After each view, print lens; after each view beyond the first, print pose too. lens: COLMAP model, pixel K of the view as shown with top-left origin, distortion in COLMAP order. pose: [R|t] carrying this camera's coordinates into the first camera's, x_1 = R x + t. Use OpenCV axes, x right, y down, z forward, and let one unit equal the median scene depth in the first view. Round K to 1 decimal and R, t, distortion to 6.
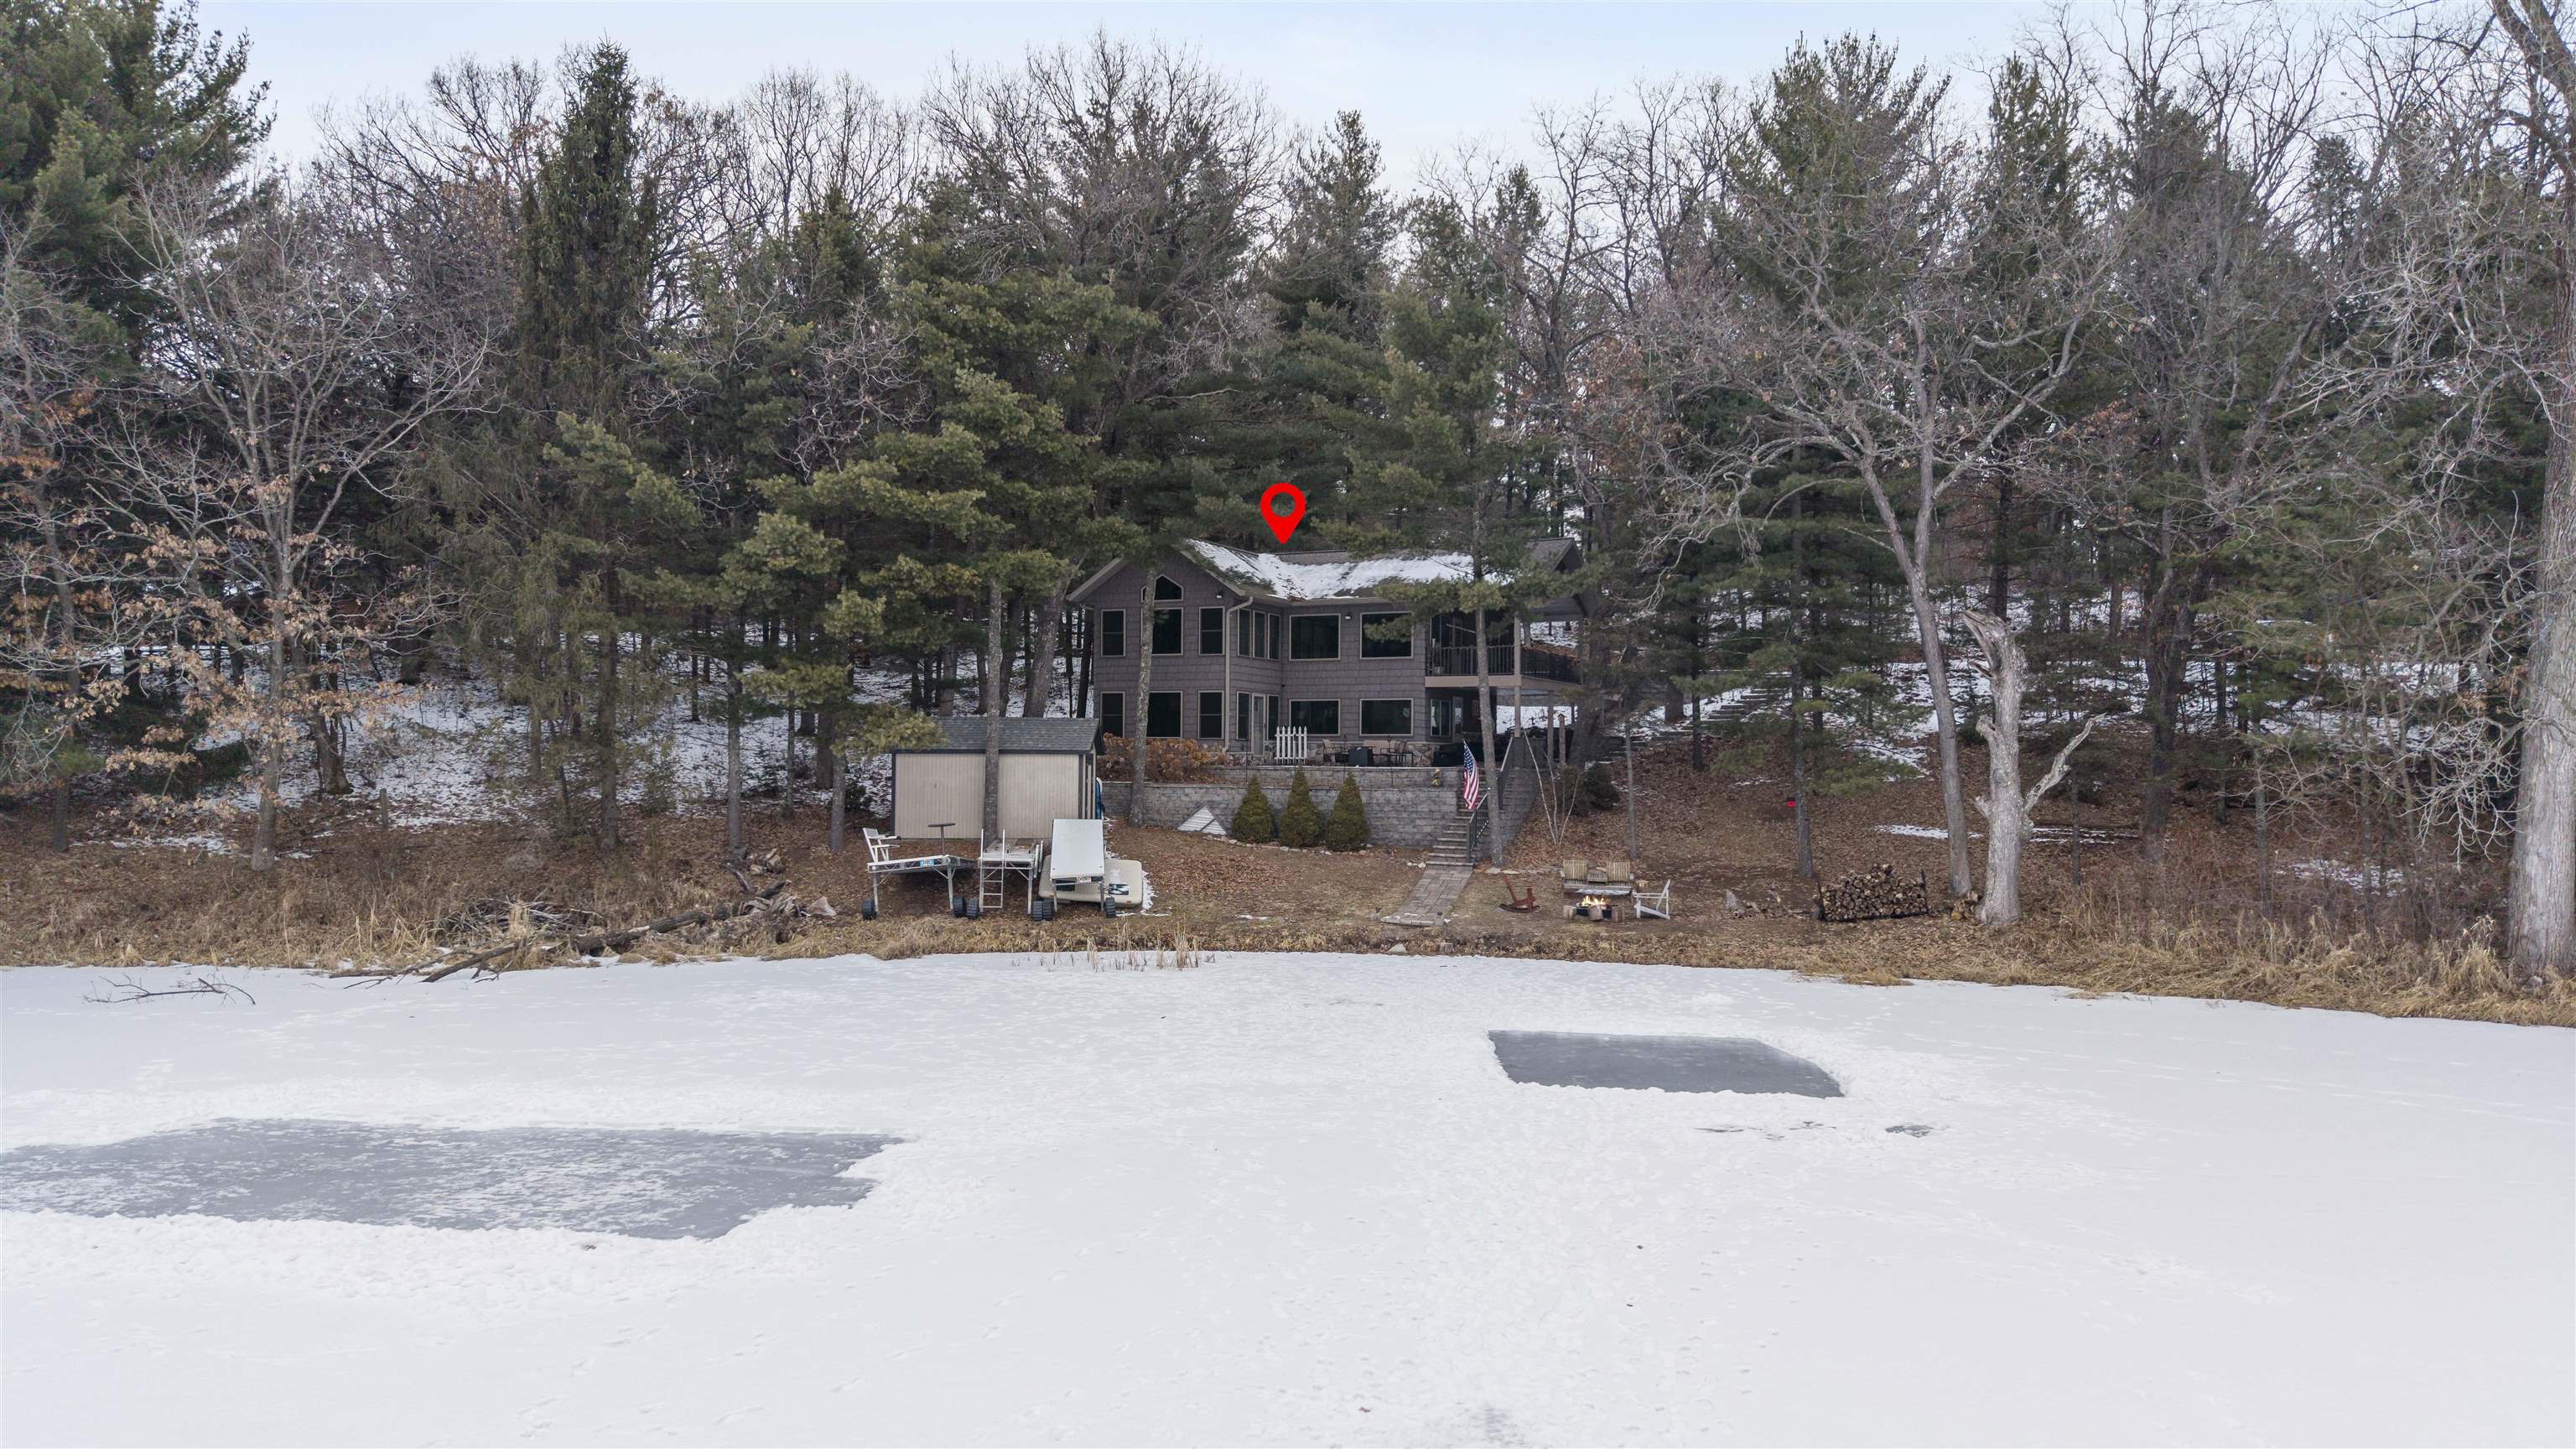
lens RADIAL K [[1819.3, 0, 1288.0], [0, 1819.3, 724.5], [0, 0, 1]] dist [0.096656, -0.000545]
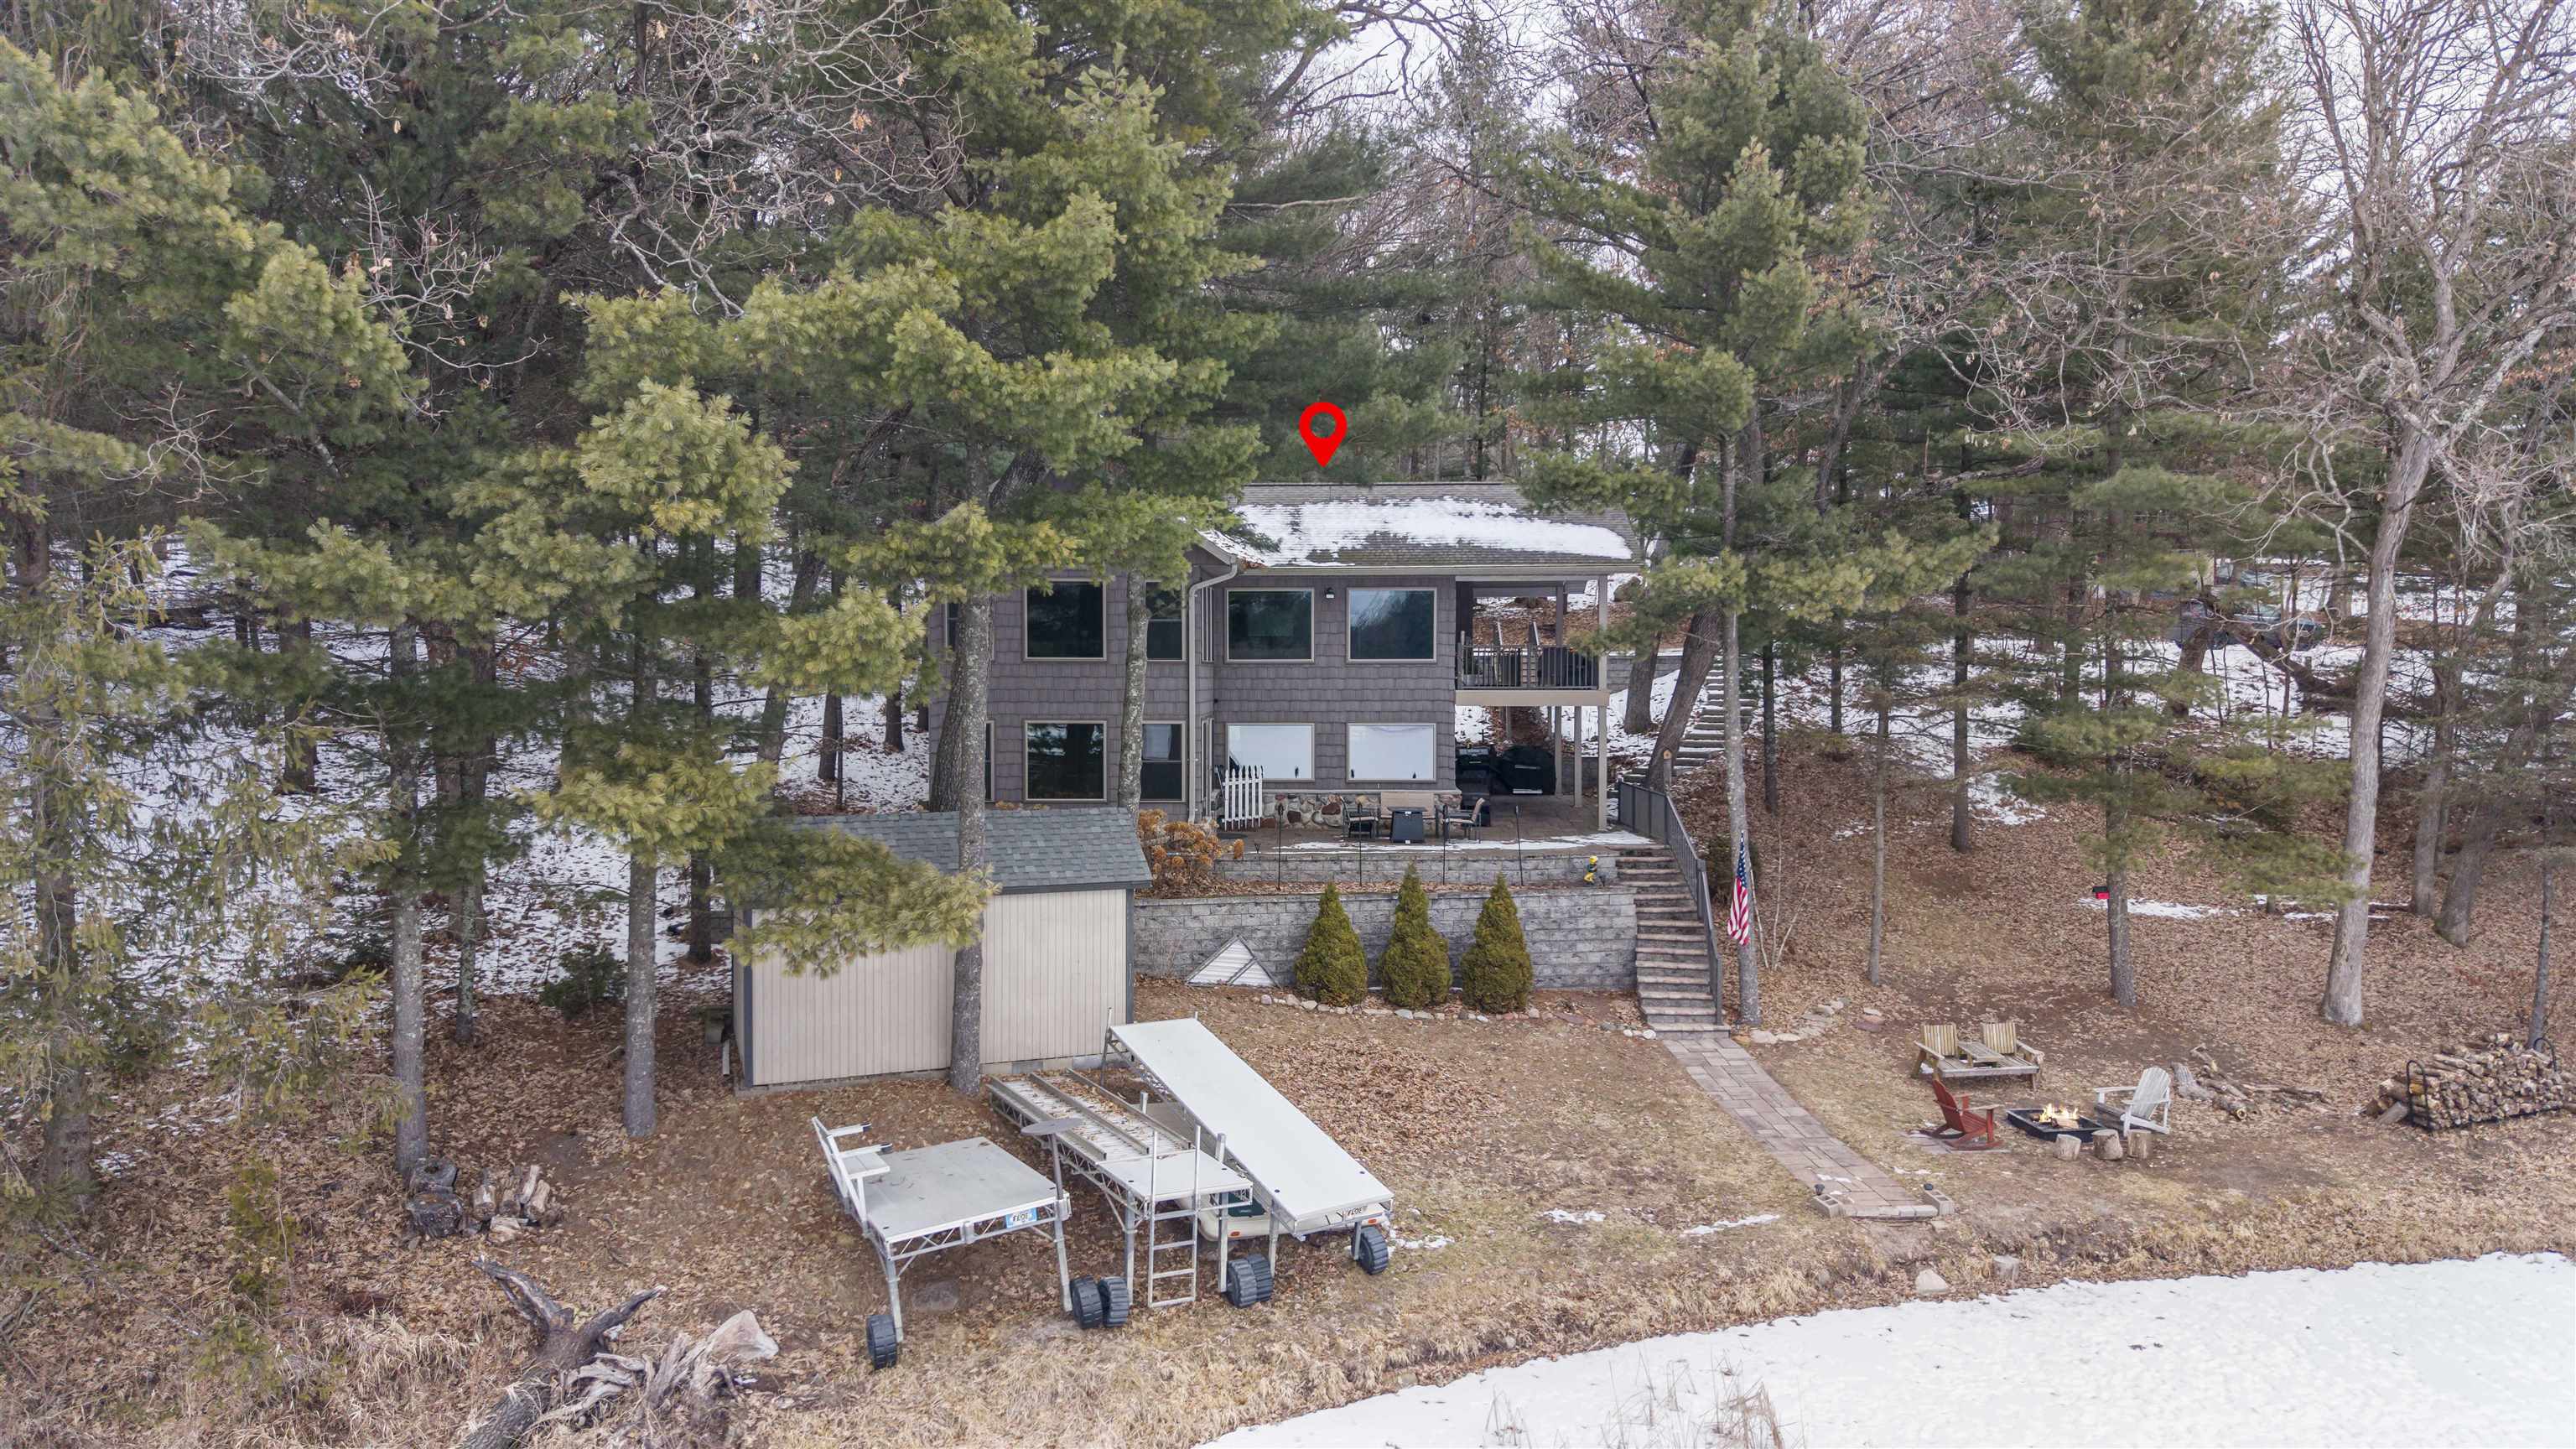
lens RADIAL K [[1747.5, 0, 1288.0], [0, 1747.5, 724.5], [0, 0, 1]] dist [0.011434, -0.003634]
pose [[0.918042, -0.019083, 0.396024, -0.268408], [-0.002939, 0.998486, 0.054928, -0.057012], [-0.396472, -0.051590, 0.916596, 0.536545]]
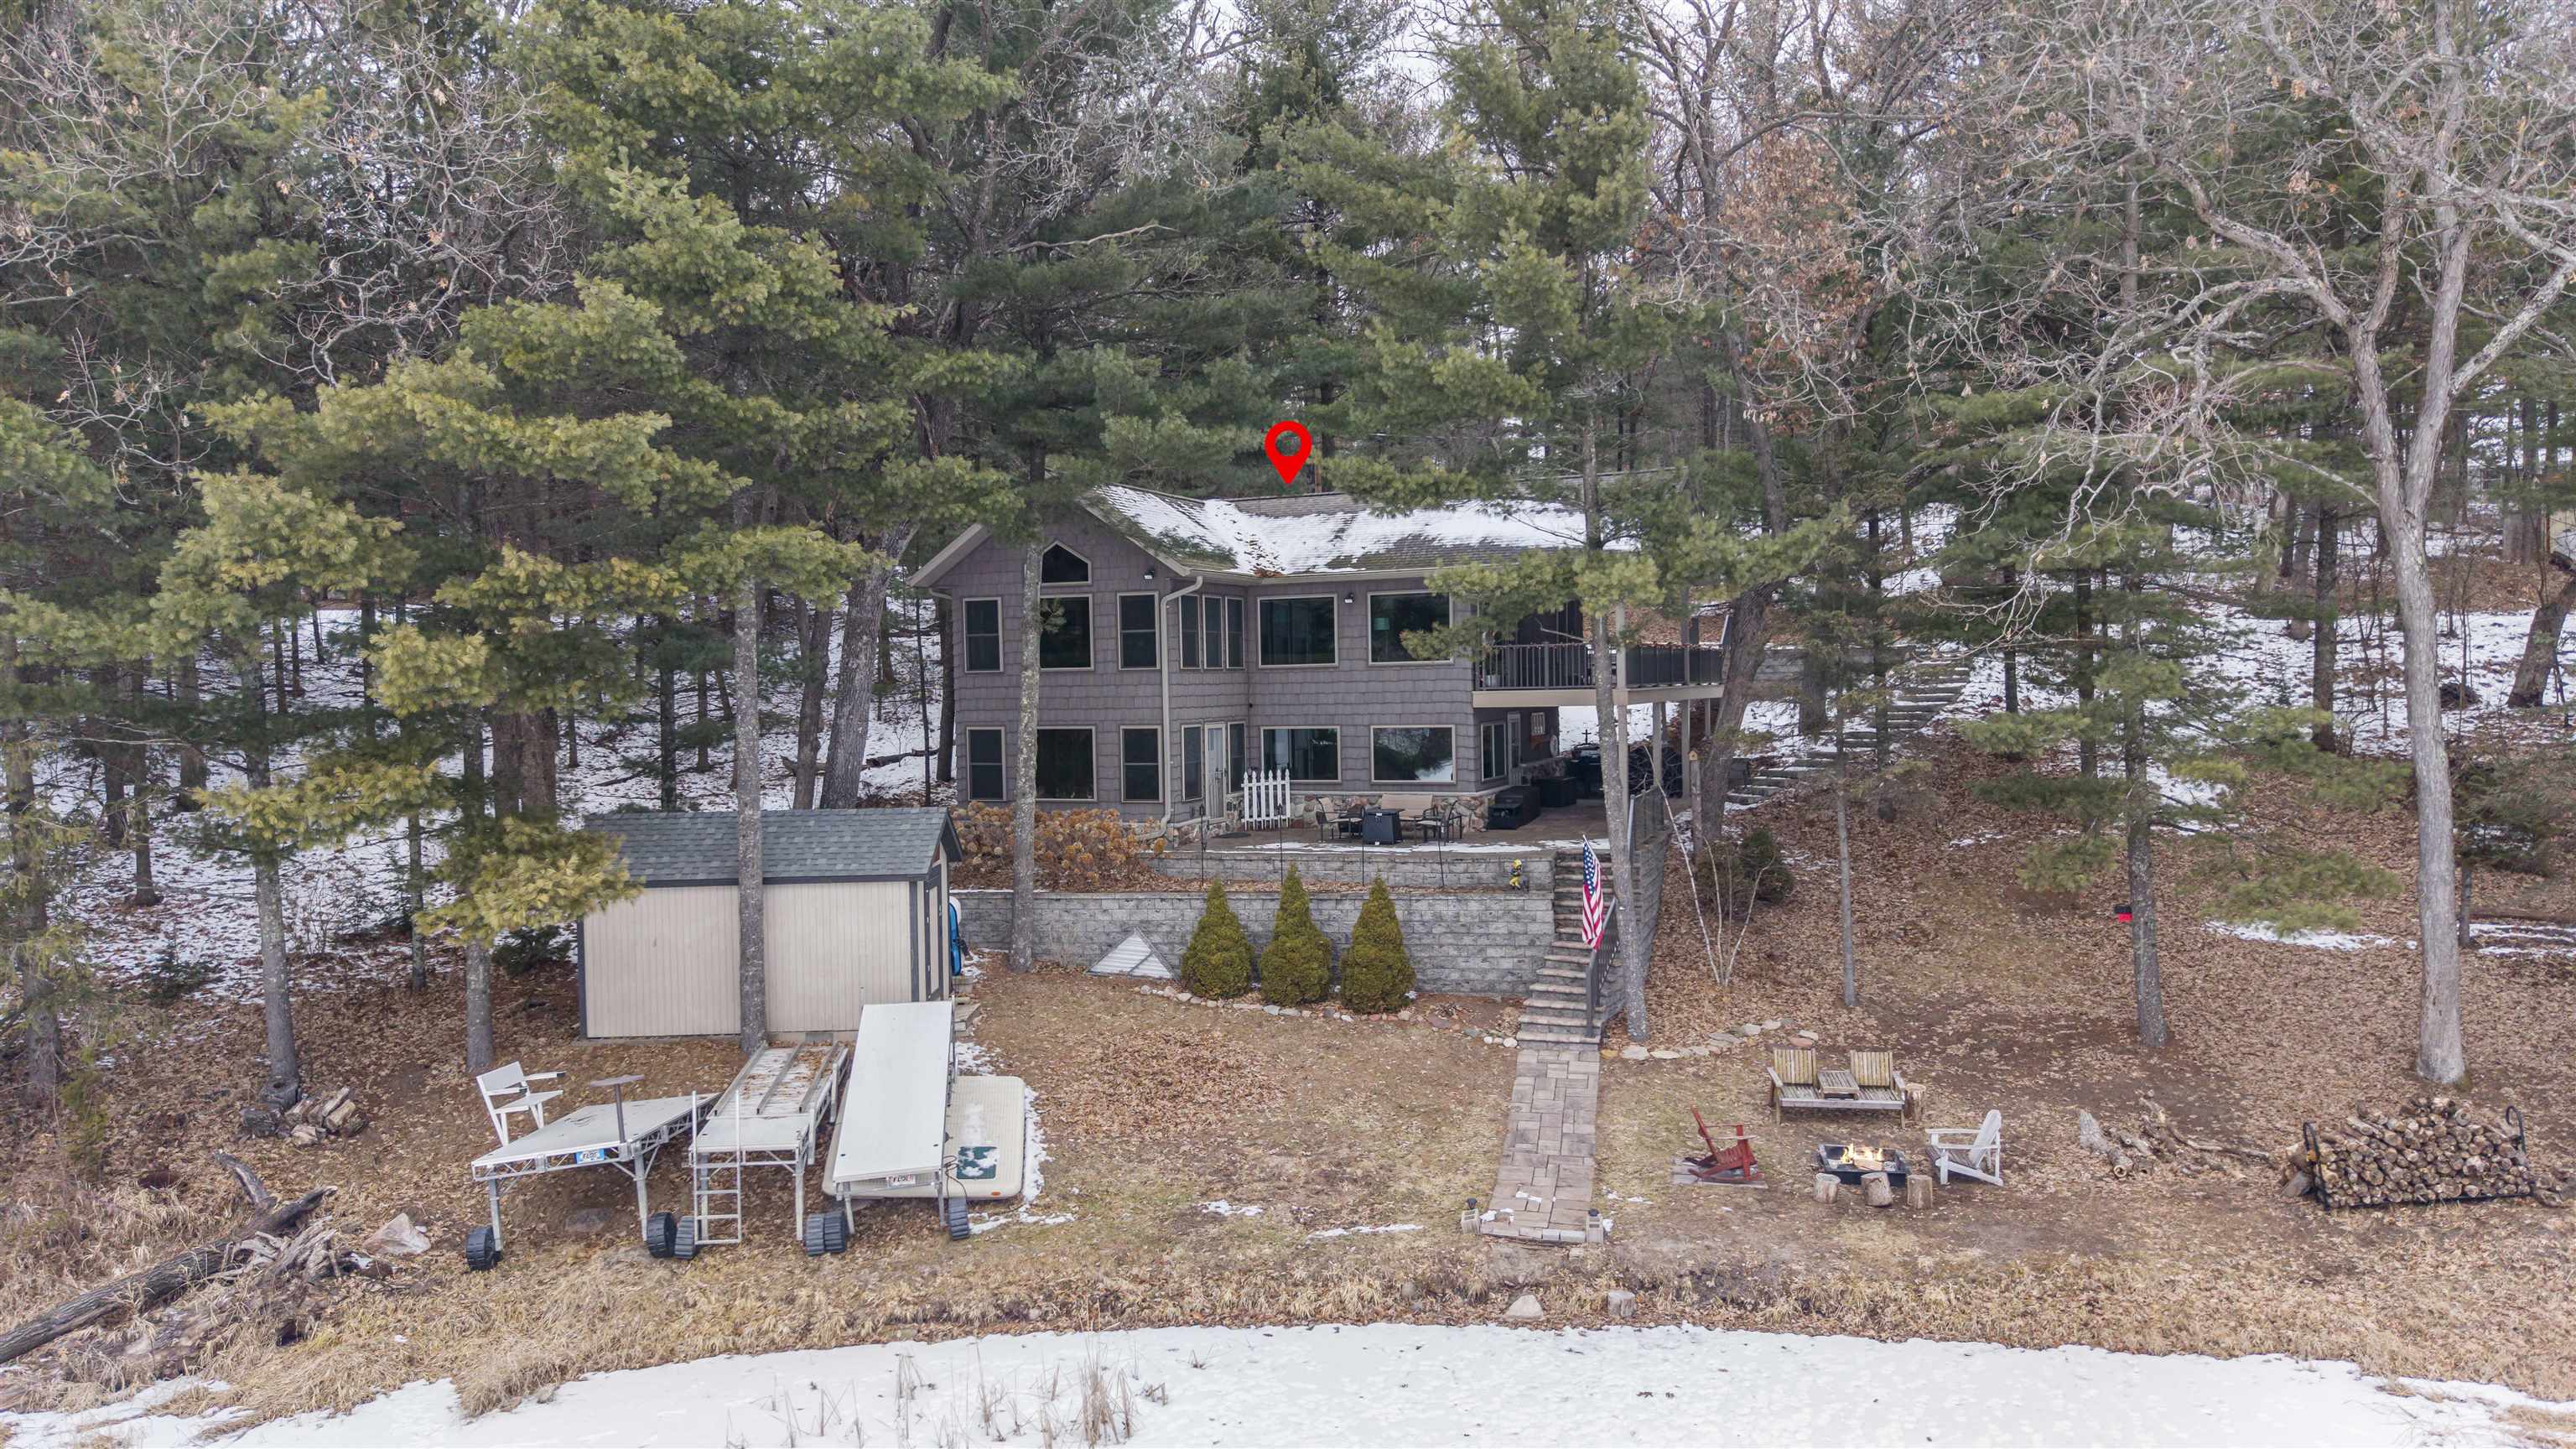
lens RADIAL K [[1747.5, 0, 1288.0], [0, 1747.5, 724.5], [0, 0, 1]] dist [0.011434, -0.003634]
pose [[0.998793, -0.028916, 0.039704, -0.017600], [0.026879, 0.998341, 0.050909, -0.056604], [-0.041110, -0.049781, 0.997914, 0.457534]]
